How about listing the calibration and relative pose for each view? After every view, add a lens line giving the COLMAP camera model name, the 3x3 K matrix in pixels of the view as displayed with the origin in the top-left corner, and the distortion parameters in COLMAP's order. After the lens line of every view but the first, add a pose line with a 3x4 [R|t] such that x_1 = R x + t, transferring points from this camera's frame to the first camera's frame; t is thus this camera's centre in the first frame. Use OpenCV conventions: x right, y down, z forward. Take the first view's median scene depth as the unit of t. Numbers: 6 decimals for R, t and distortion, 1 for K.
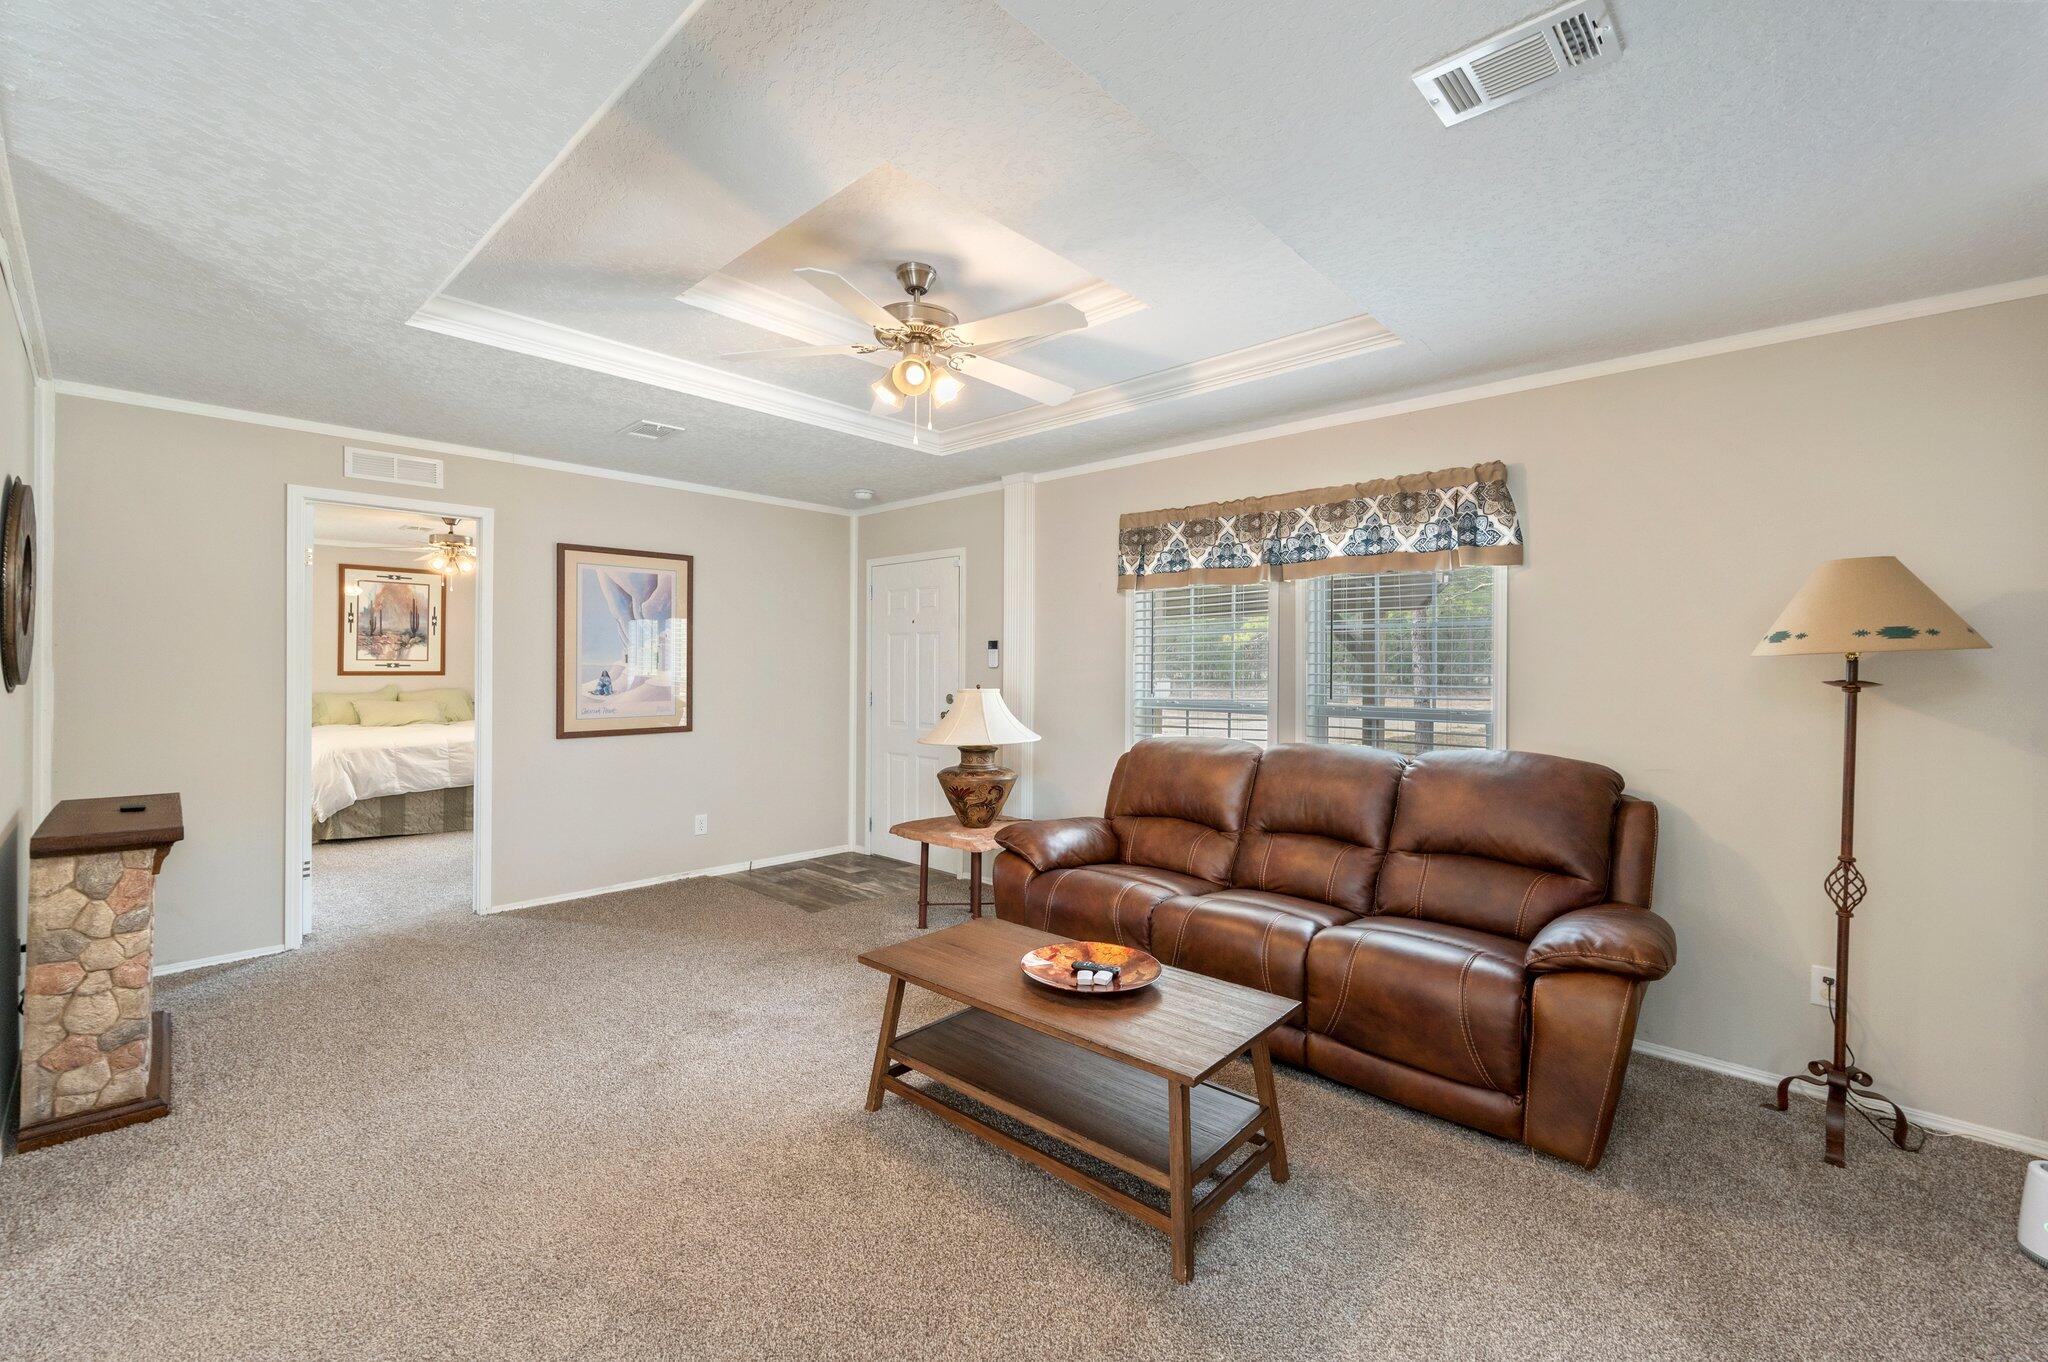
lens RADIAL K [[804.9, 0, 1026.1], [0, 804.9, 669.7], [0, 0, 1]] dist [-0.012516, 0.001918]
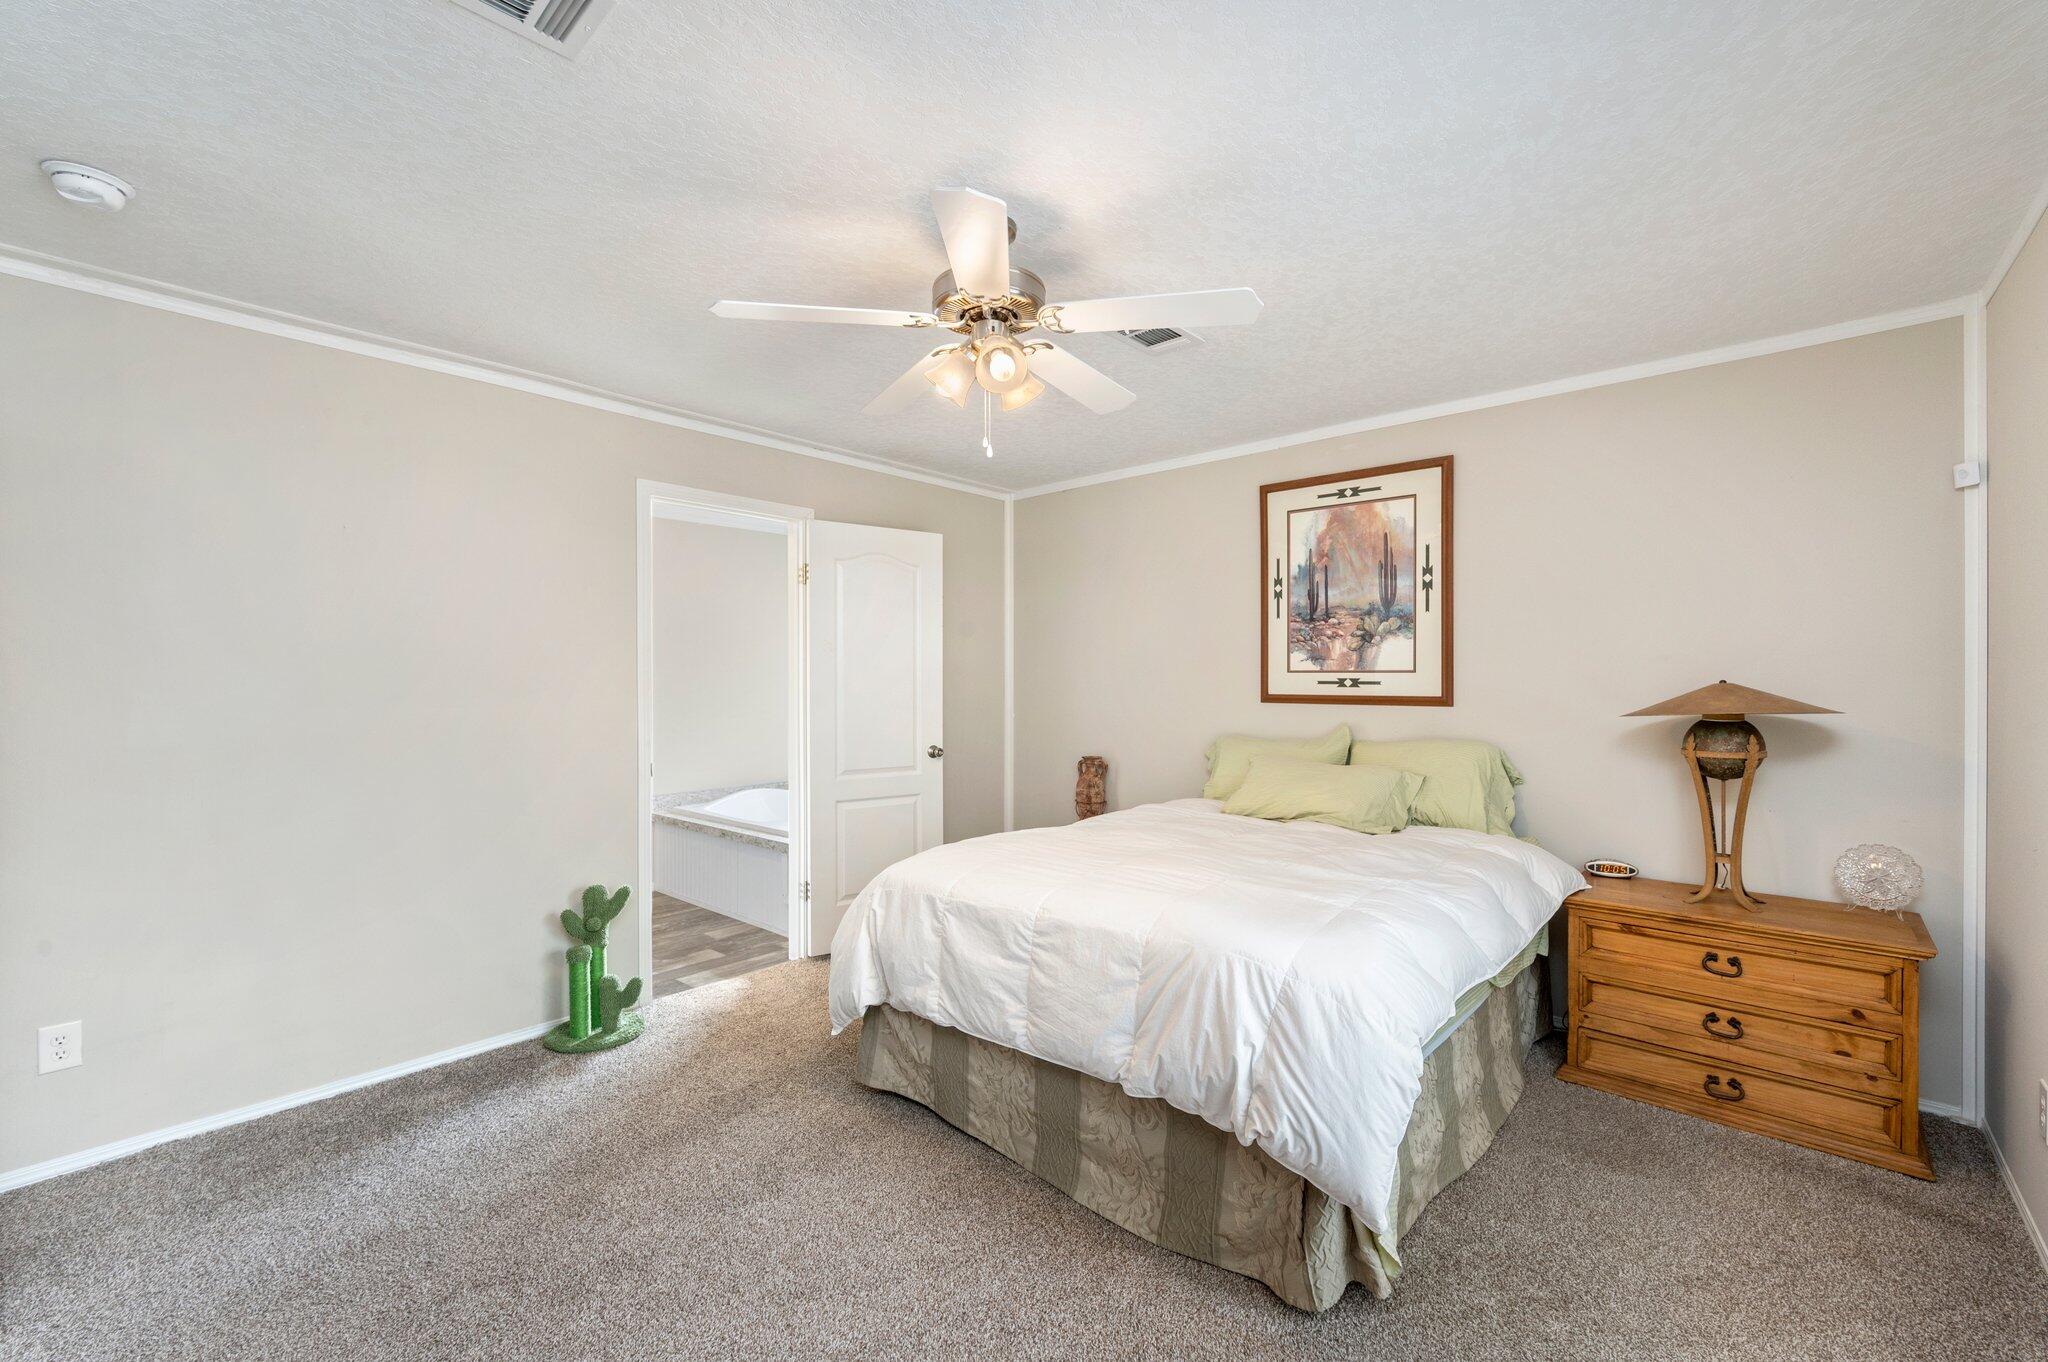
lens RADIAL K [[840.2, 0, 1023.0], [0, 840.2, 683.0], [0, 0, 1]] dist [-0.000837, -0.000014]
pose [[0.004183, 0.003257, -0.999986, -0.304033], [-0.006297, 0.999975, 0.003231, -0.005566], [0.999971, 0.006283, 0.004203, 0.811341]]
